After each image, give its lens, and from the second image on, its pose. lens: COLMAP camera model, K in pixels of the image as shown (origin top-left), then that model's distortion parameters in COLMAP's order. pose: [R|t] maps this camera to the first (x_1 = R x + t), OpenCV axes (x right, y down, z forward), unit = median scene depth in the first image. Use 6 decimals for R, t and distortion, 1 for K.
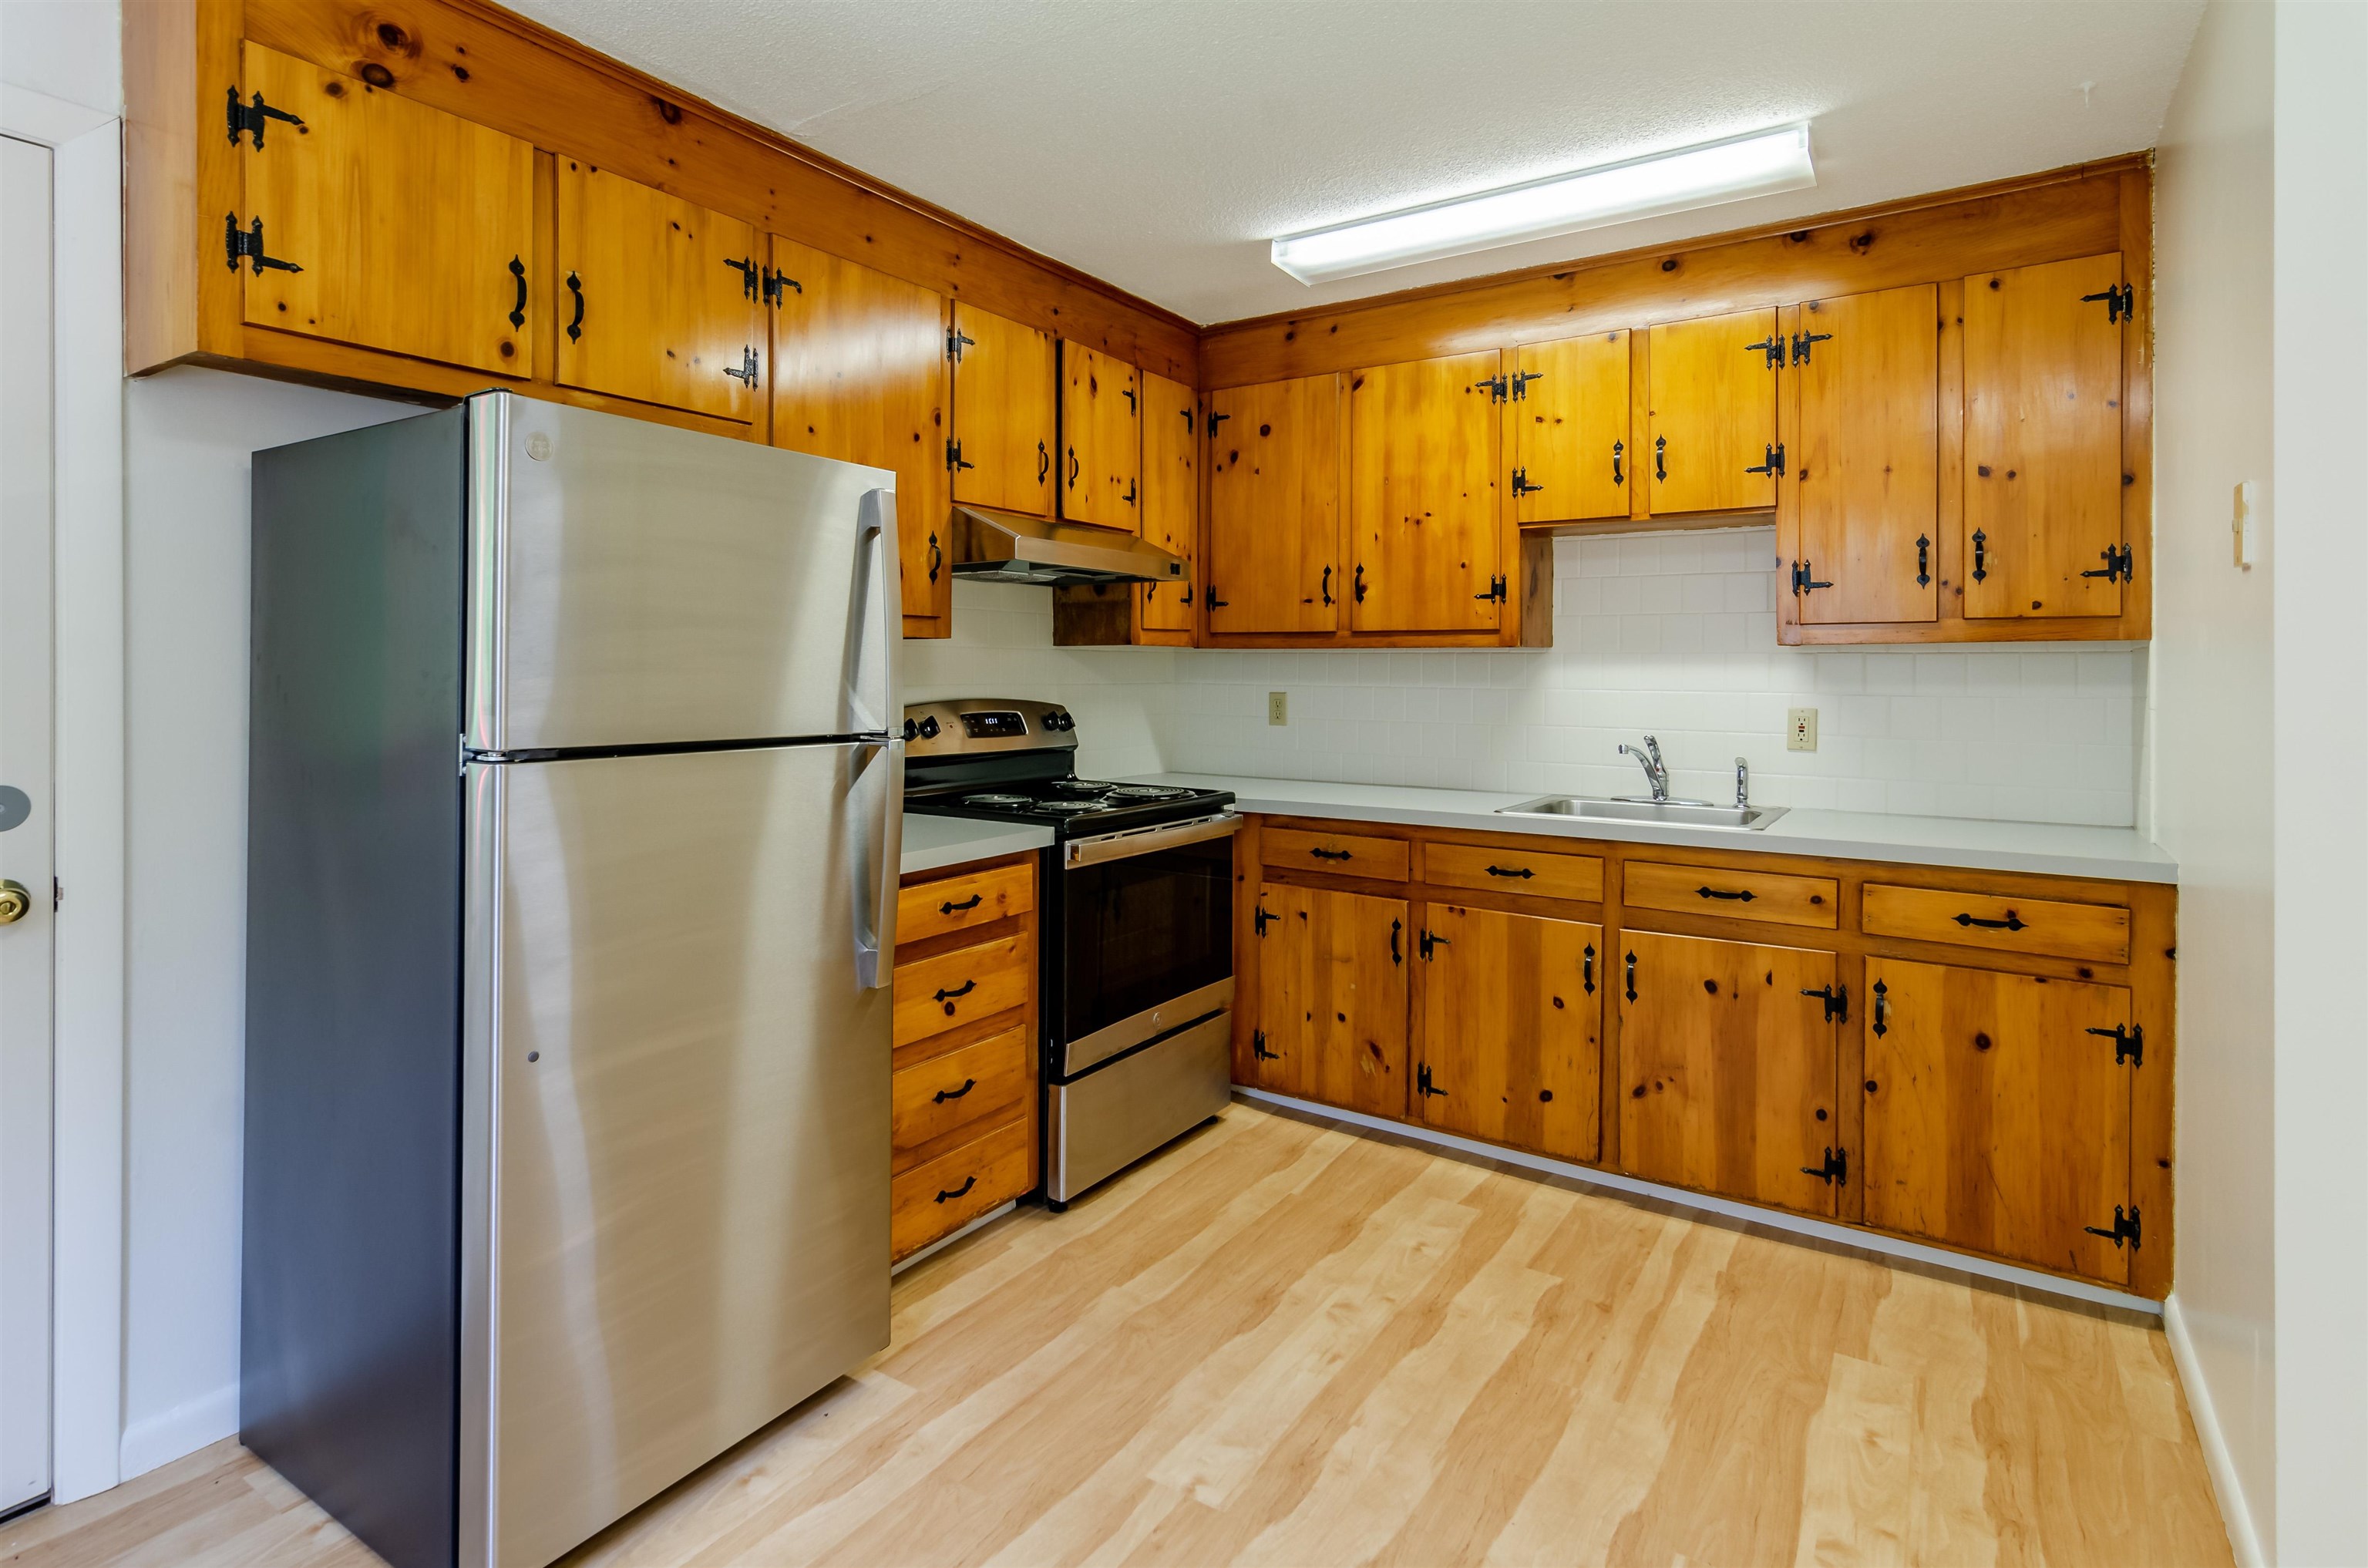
lens RADIAL K [[1194.7, 0, 1199.8], [0, 1194.7, 662.1], [0, 0, 1]] dist [0.001119, 0.001821]
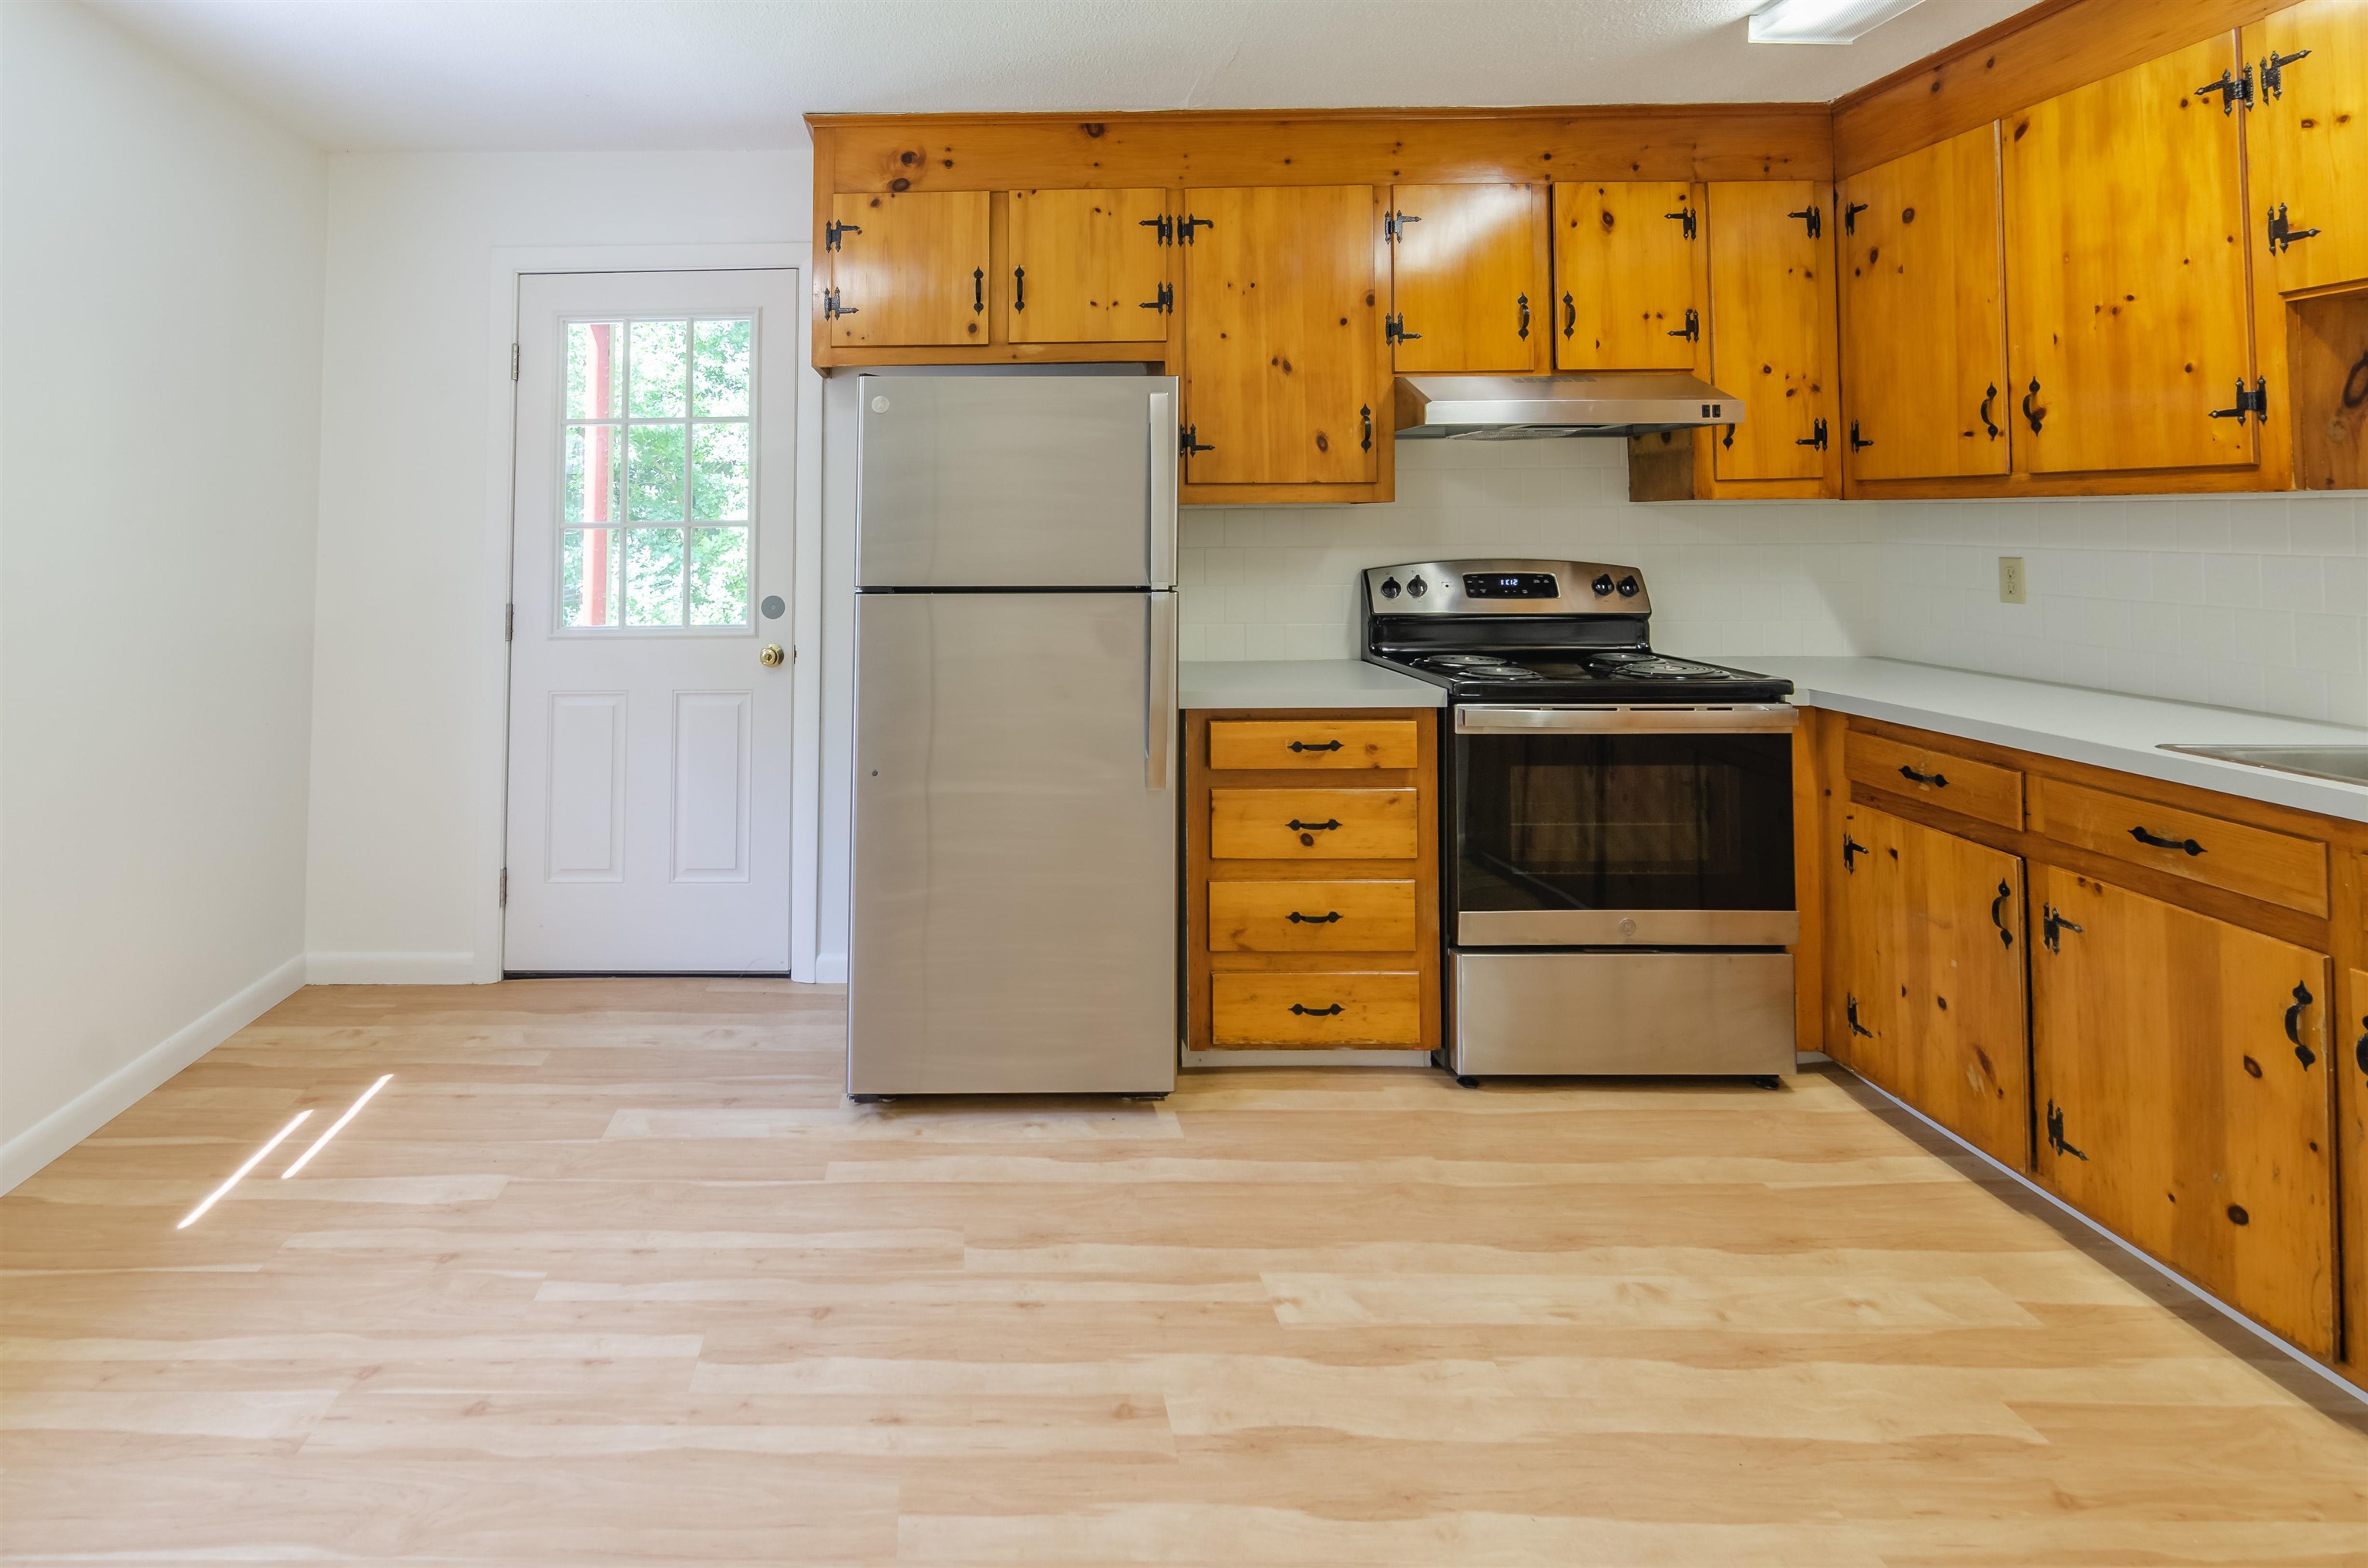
lens RADIAL K [[1221.1, 0, 970.6], [0, 1221.1, 450.5], [0, 0, 1]] dist [0.001483, 0.000172]
pose [[0.547258, -0.059662, -0.834835, 0.528895], [0.014346, 0.997978, -0.061916, -0.004378], [0.836841, 0.021907, 0.547007, 0.098765]]
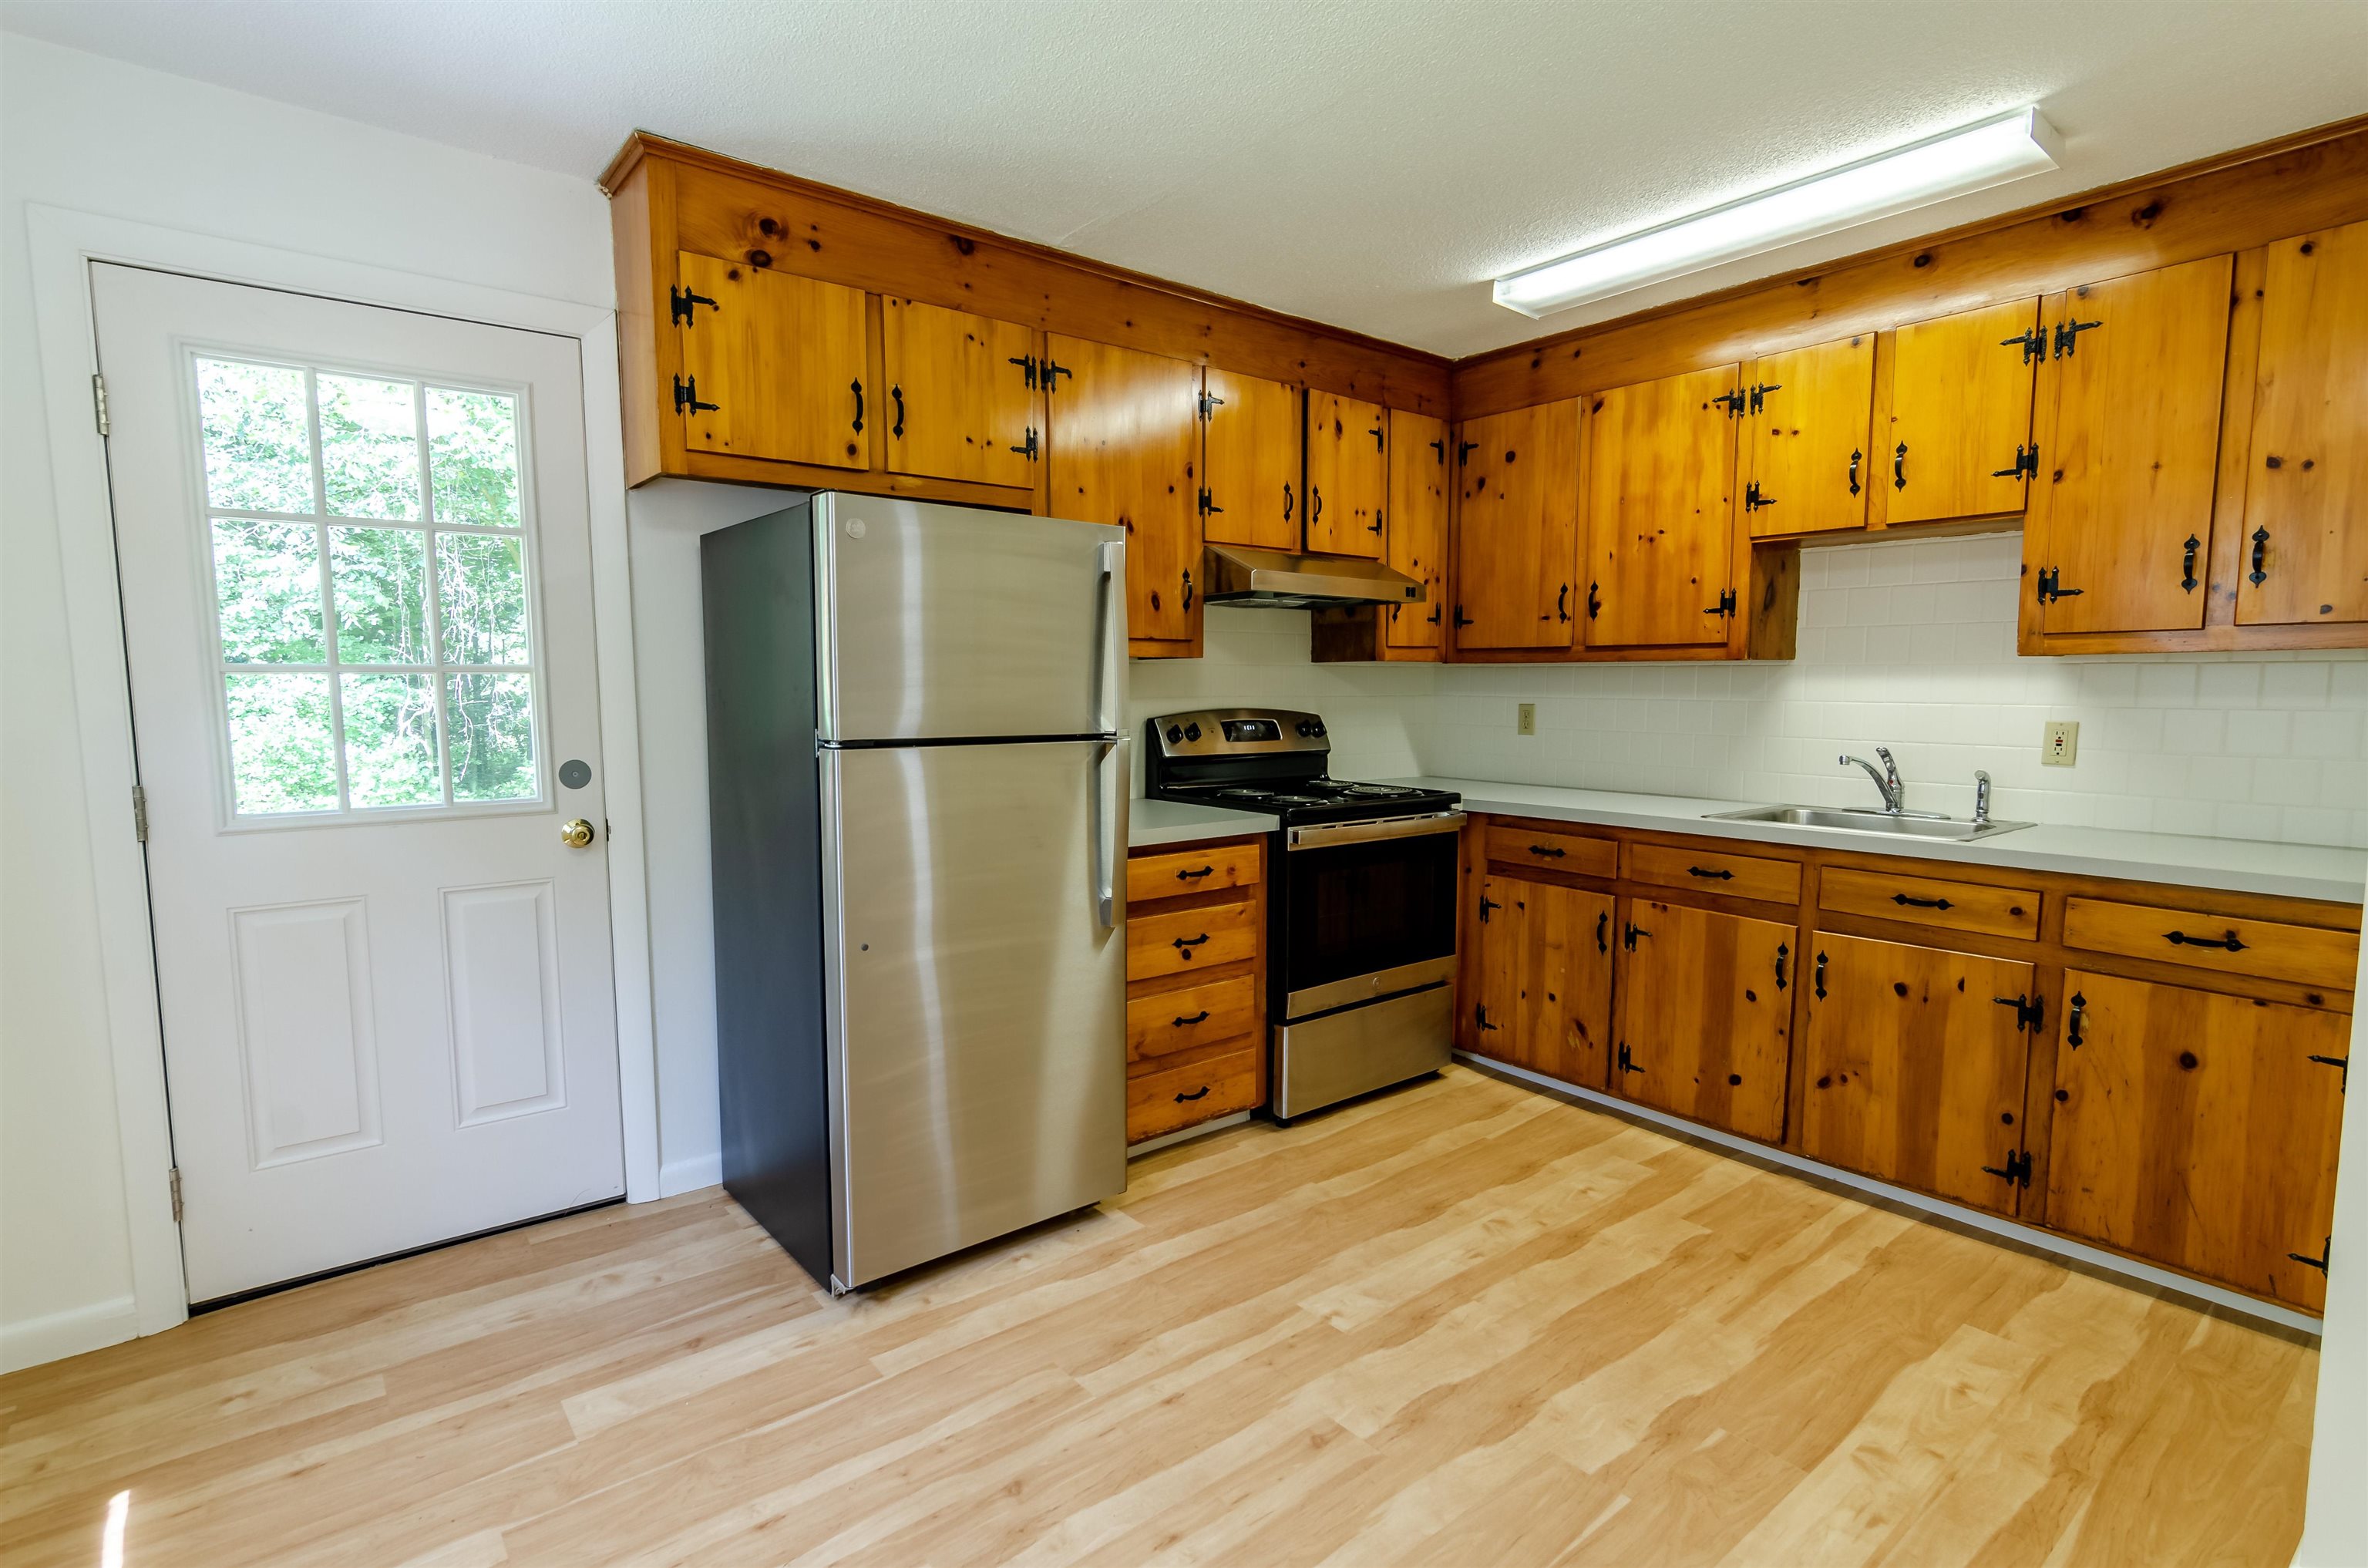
lens RADIAL K [[1145.2, 0, 1185.1], [0, 1145.2, 786.7], [0, 0, 1]] dist [0.000760, 0.001259]
pose [[0.951404, 0.024149, -0.306997, 0.140360], [0.005677, 0.995375, 0.095893, -0.001589], [0.307893, -0.092976, 0.946867, -0.113878]]
